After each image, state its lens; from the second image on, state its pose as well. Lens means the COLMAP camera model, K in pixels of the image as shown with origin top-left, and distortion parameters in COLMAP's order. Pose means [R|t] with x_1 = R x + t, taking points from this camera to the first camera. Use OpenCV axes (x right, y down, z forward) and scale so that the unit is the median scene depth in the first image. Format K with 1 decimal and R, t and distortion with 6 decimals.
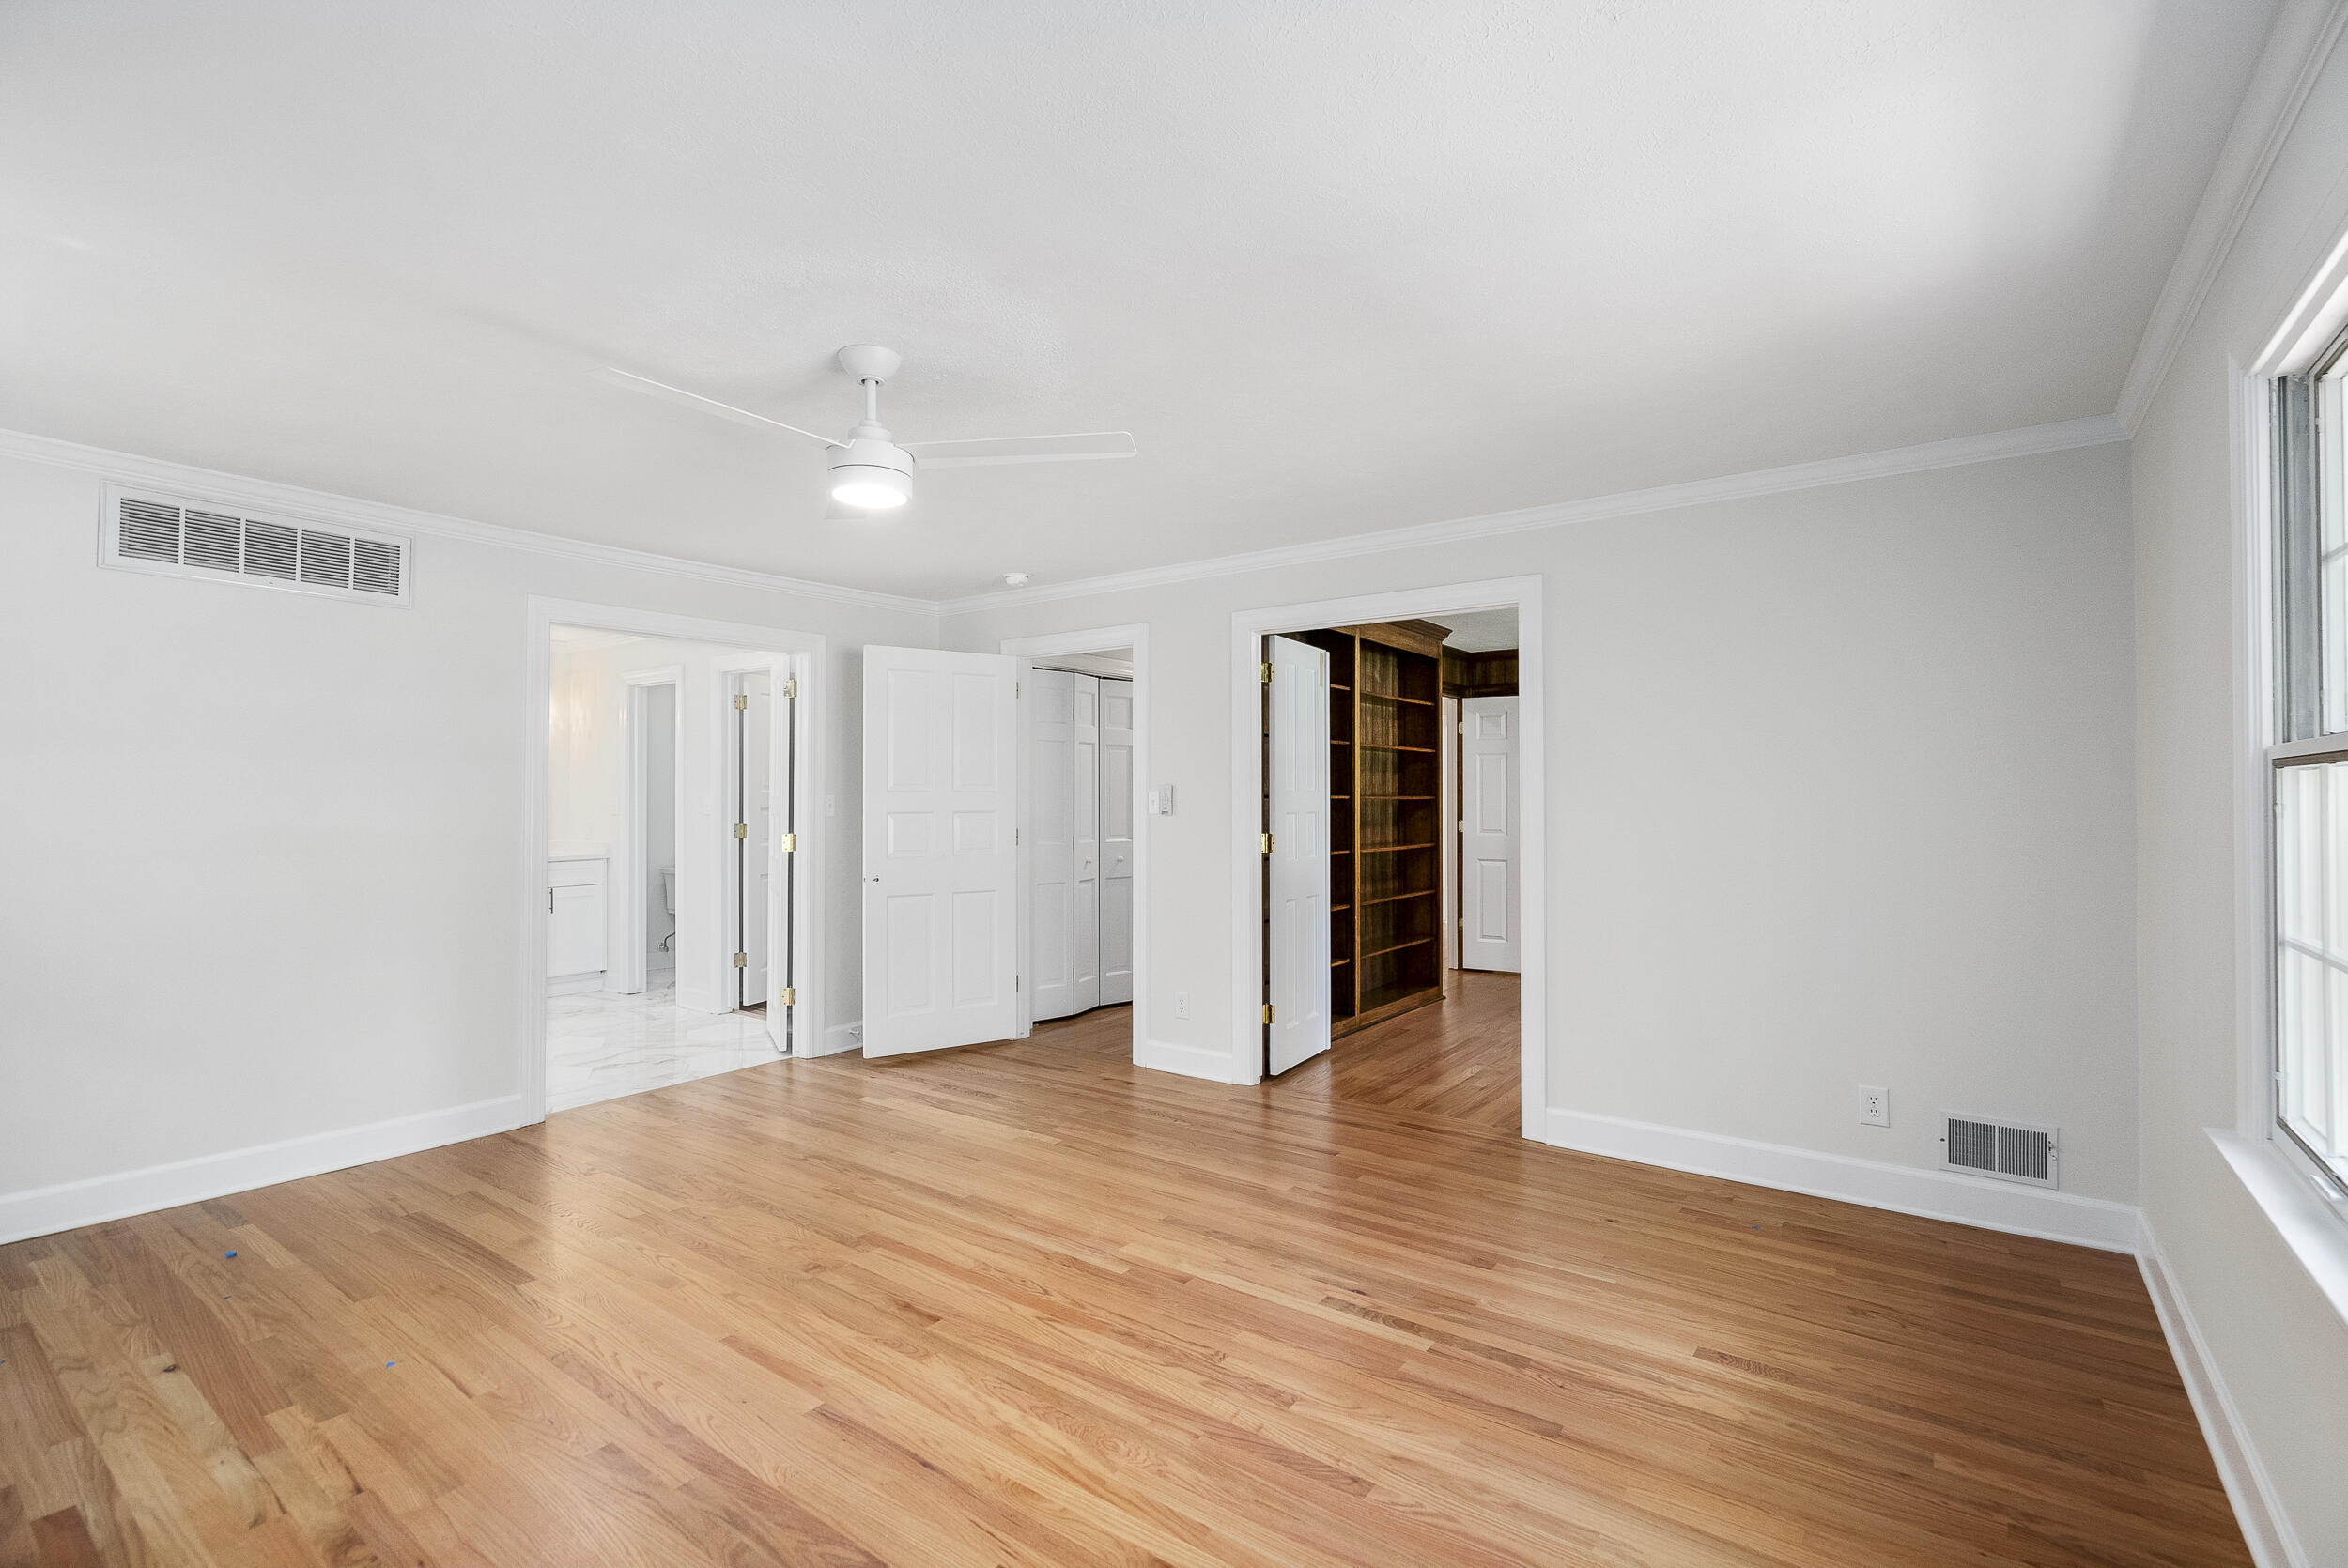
lens RADIAL K [[1065.2, 0, 1174.7], [0, 1065.2, 791.9], [0, 0, 1]] dist [-0.001198, 0.001194]
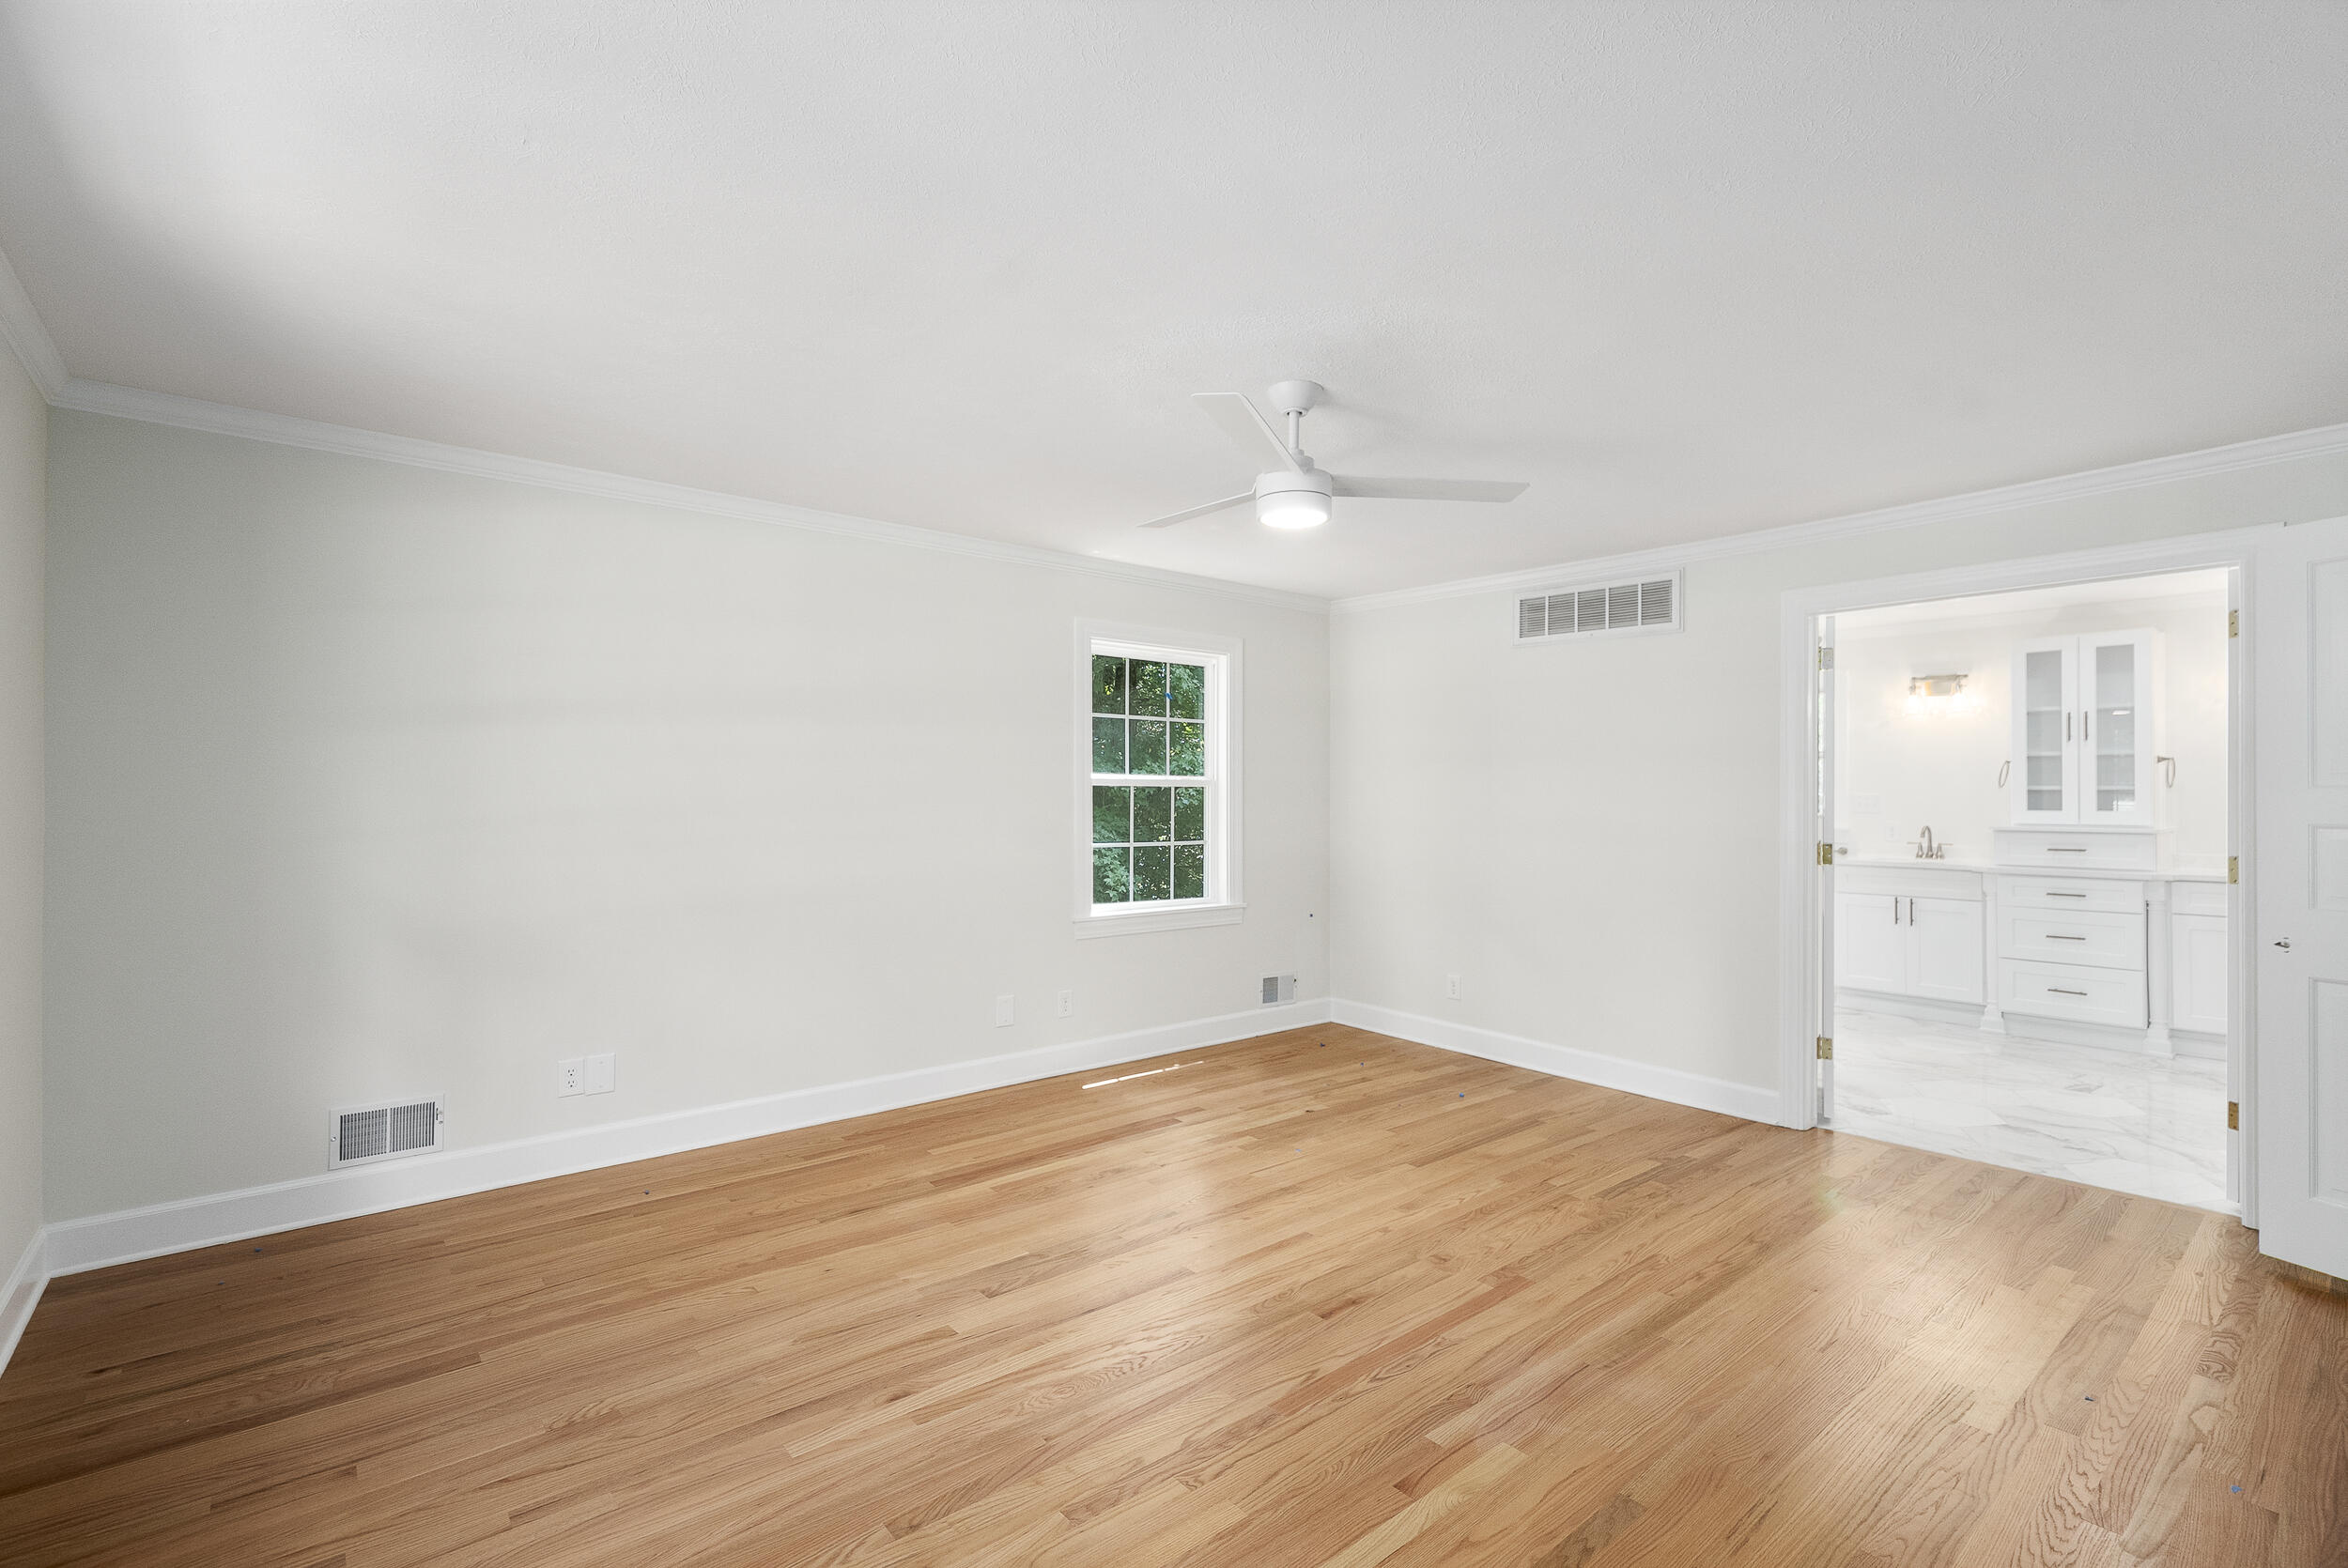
lens RADIAL K [[1065.2, 0, 1178.4], [0, 1065.2, 784.8], [0, 0, 1]] dist [-0.001198, 0.001194]
pose [[-0.243166, -0.009936, -0.969934, 0.697427], [0.001868, 0.999941, -0.010712, 0.008009], [0.969983, -0.004417, -0.243133, 0.994318]]
